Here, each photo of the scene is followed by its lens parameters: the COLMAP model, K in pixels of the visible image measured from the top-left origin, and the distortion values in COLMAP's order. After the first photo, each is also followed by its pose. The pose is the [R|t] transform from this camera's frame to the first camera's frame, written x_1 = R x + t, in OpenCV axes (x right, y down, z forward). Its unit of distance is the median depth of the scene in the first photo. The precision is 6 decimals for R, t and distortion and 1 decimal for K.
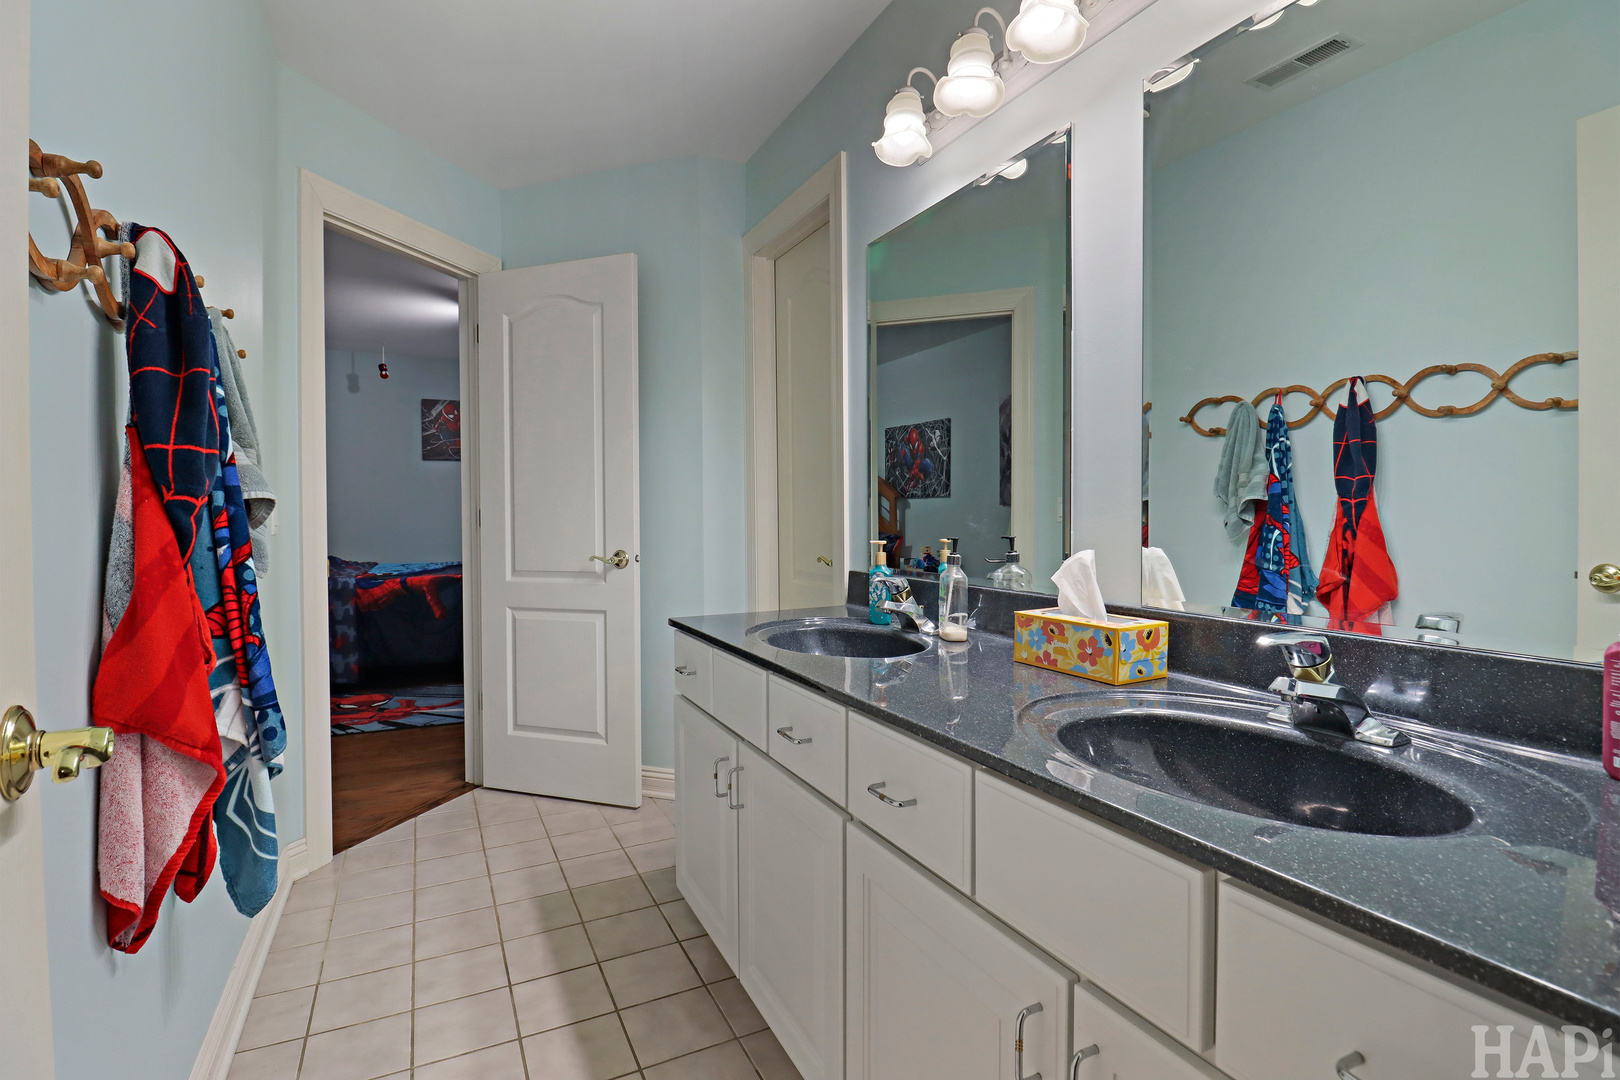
lens RADIAL K [[776.2, 0, 814.2], [0, 776.2, 529.9], [0, 0, 1]] dist [-0.014750, -0.001582]
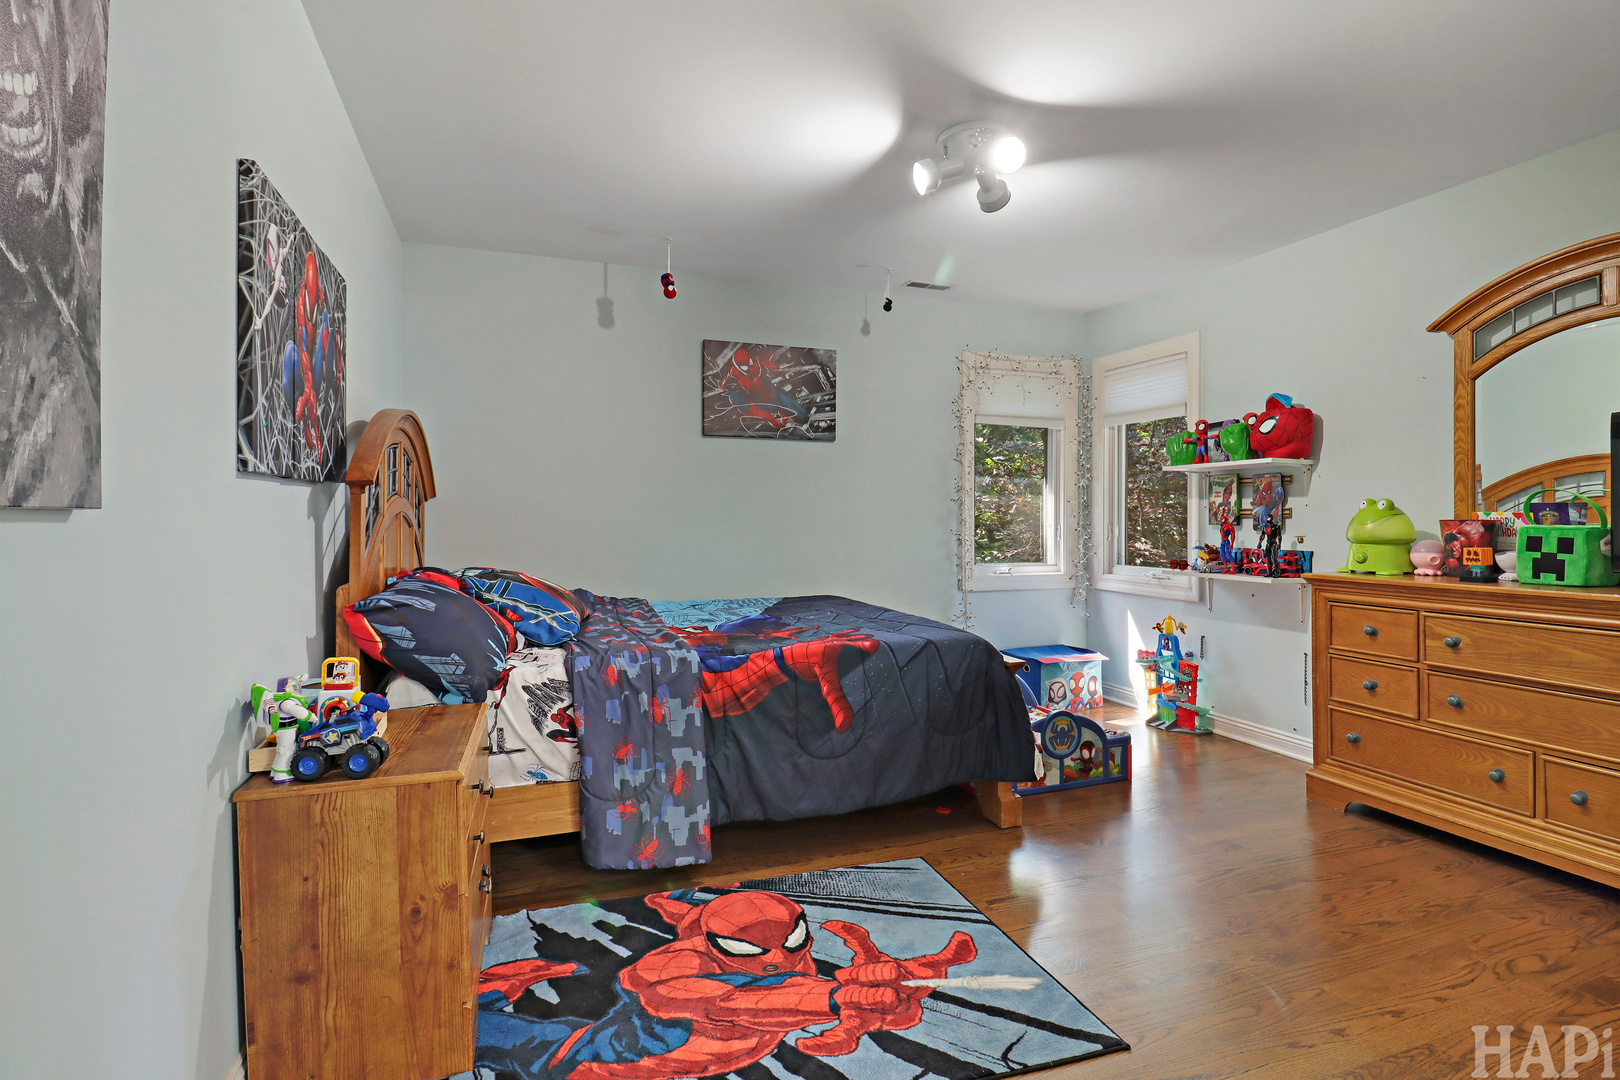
lens RADIAL K [[776.2, 0, 801.0], [0, 776.2, 532.7], [0, 0, 1]] dist [-0.014750, -0.001582]
pose [[0.994284, 0.009322, -0.106359, -0.457710], [-0.009210, 0.999956, 0.001546, -0.016876], [0.106369, -0.000558, 0.994327, 0.480750]]
